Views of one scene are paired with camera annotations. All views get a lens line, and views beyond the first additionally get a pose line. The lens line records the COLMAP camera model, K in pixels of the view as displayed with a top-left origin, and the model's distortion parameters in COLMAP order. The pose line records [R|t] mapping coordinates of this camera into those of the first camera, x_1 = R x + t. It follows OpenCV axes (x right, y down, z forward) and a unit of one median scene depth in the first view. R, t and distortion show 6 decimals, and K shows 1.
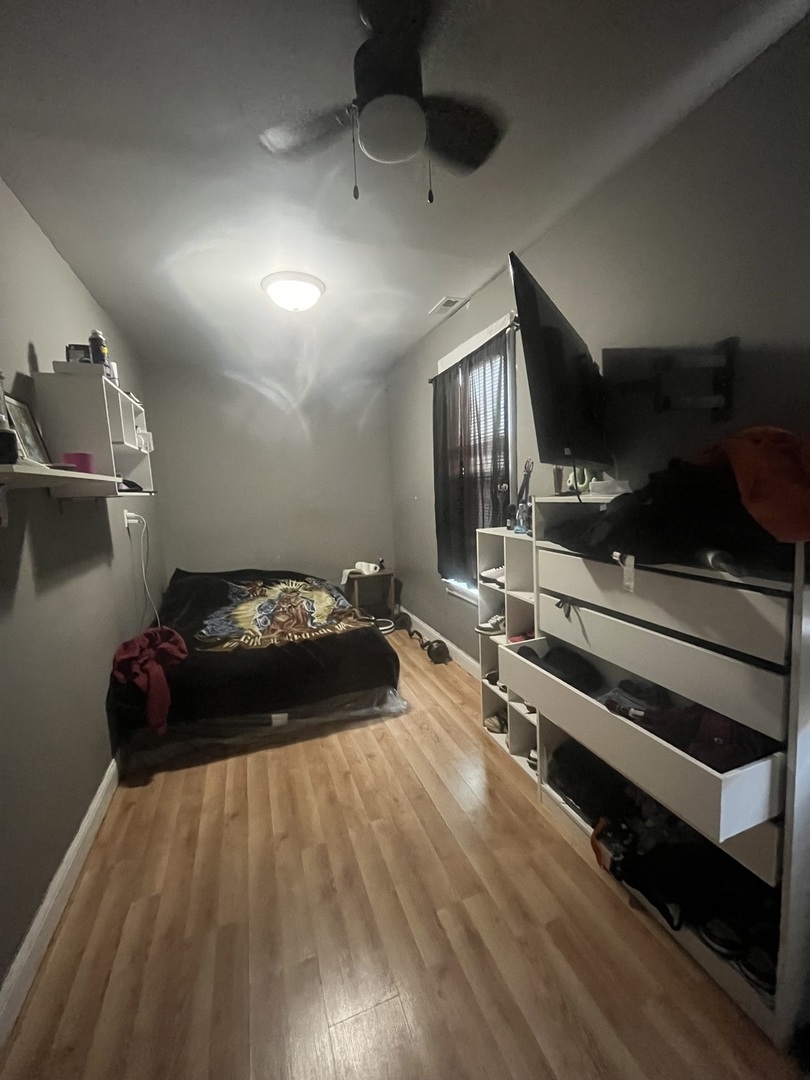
lens RADIAL K [[439.3, 0, 405.9], [0, 439.3, 538.4], [0, 0, 1]] dist [-0.006332, 0.000515]
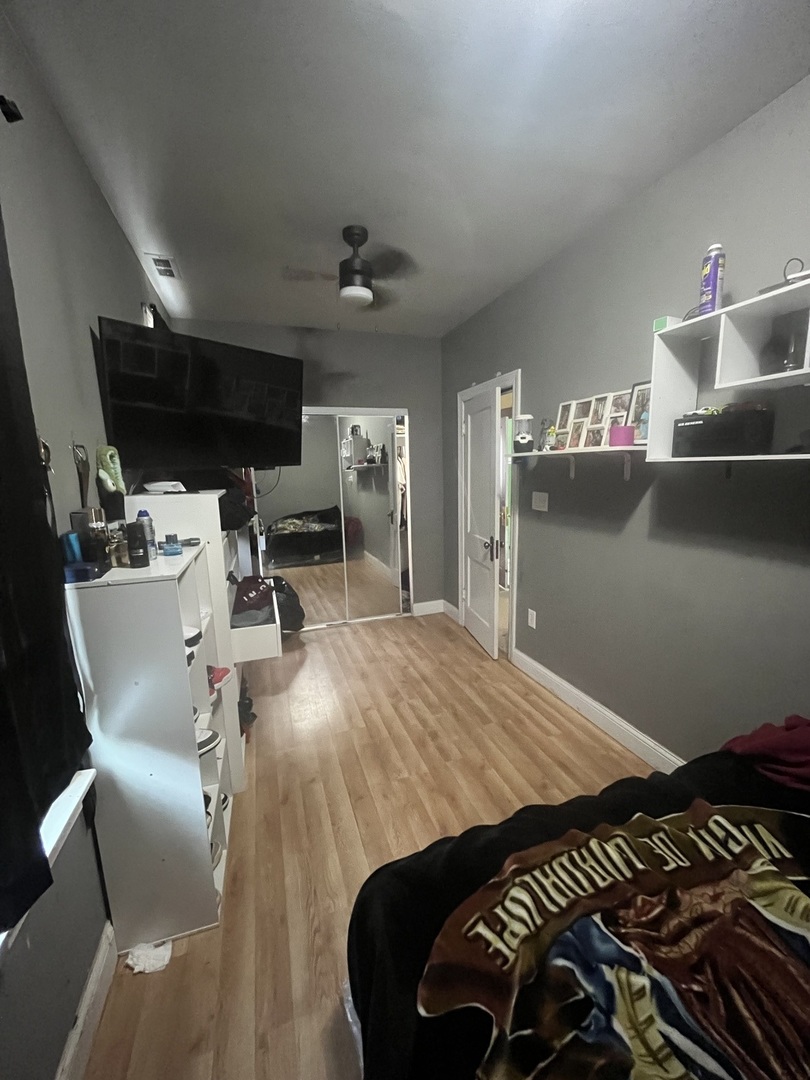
lens RADIAL K [[439.3, 0, 405.9], [0, 439.3, 544.6], [0, 0, 1]] dist [-0.006332, 0.000515]
pose [[-0.997356, 0.058640, 0.042914, -0.160948], [0.068279, 0.958341, 0.277347, -0.228776], [-0.024863, 0.279544, -0.959811, 1.985521]]
